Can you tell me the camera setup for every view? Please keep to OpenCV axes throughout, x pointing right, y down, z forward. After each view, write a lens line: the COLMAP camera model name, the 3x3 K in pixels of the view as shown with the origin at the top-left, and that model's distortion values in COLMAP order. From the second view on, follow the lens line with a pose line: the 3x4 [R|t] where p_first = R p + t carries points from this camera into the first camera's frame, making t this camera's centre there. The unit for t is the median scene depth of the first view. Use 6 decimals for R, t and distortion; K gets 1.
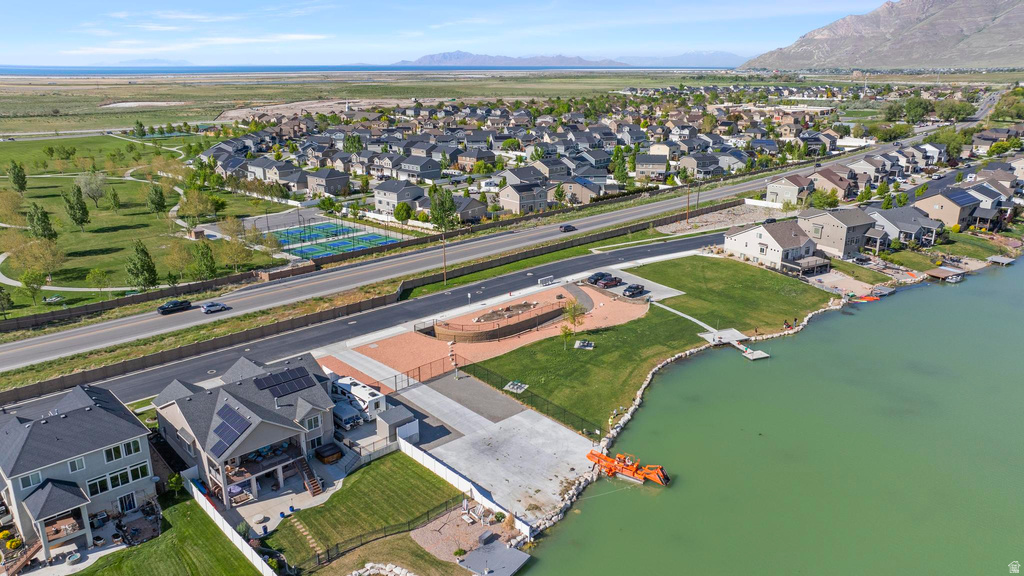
lens RADIAL K [[720.2, 0, 512.0], [0, 720.2, 288.0], [0, 0, 1]] dist [-0.037671, 0.053879]
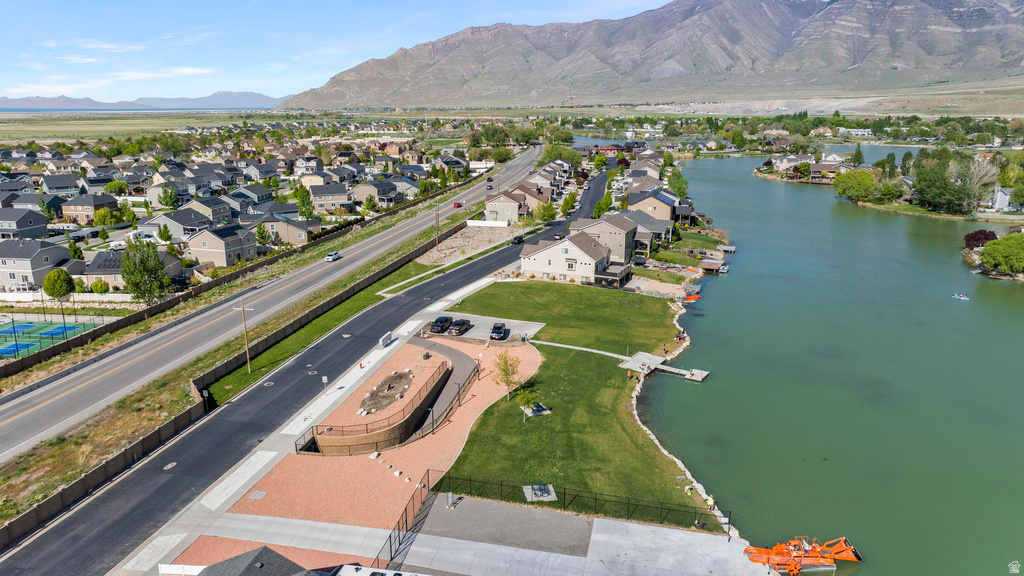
lens RADIAL K [[720.2, 0, 512.0], [0, 720.2, 288.0], [0, 0, 1]] dist [-0.037671, 0.053879]
pose [[0.818436, -0.142267, 0.556707, -0.243524], [0.171775, 0.985136, -0.000781, -0.038114], [-0.548321, 0.096268, 0.830708, 0.282186]]
